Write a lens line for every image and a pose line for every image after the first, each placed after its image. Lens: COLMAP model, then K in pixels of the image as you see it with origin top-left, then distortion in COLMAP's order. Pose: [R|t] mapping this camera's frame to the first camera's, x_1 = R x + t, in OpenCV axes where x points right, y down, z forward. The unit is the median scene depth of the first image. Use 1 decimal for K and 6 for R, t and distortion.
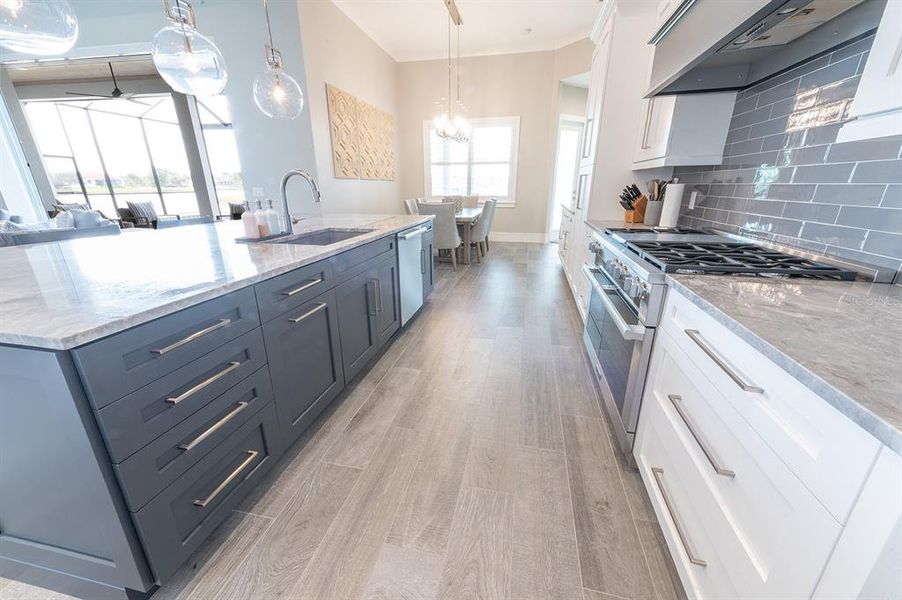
lens RADIAL K [[362.9, 0, 448.1], [0, 362.9, 310.3], [0, 0, 1]] dist [0.000879, 0.000116]
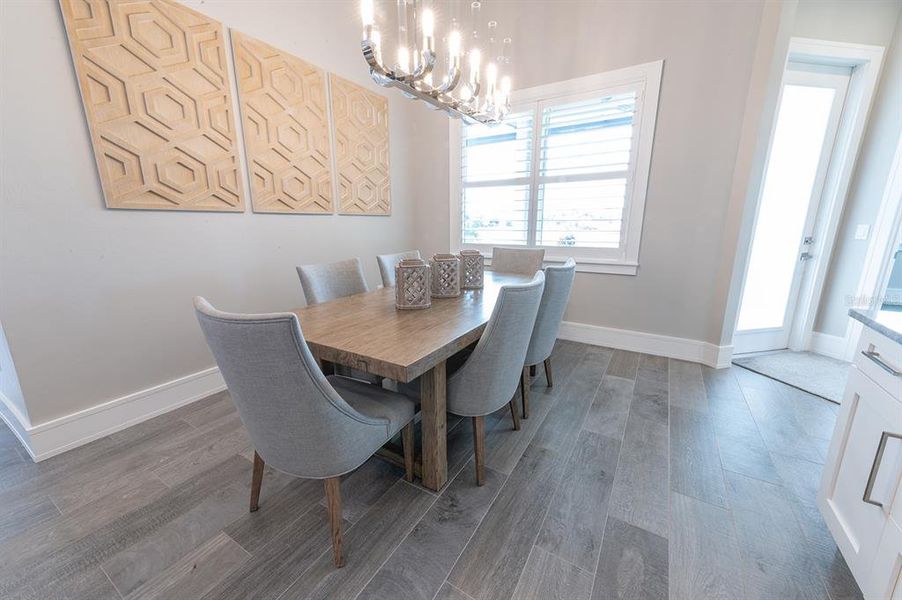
lens RADIAL K [[356.3, 0, 433.1], [0, 356.3, 296.2], [0, 0, 1]] dist [-0.000104, -0.000001]
pose [[0.938449, 0.071619, -0.337912, 0.109311], [-0.107885, 0.990102, -0.089771, -0.205949], [0.328139, 0.120701, 0.936887, 0.563079]]
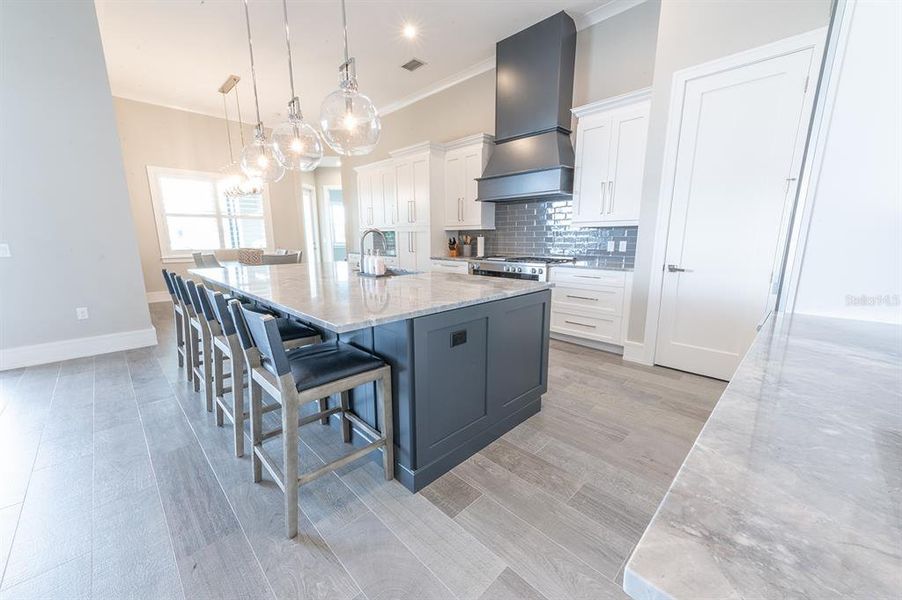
lens RADIAL K [[345.5, 0, 451.0], [0, 345.5, 300.0], [0, 0, 1]] dist [0.027400, 0.000058]
pose [[0.540331, -0.153603, 0.827314, -0.453657], [0.278145, 0.960533, -0.003323, -0.006808], [-0.794152, 0.231909, 0.561730, 0.012732]]
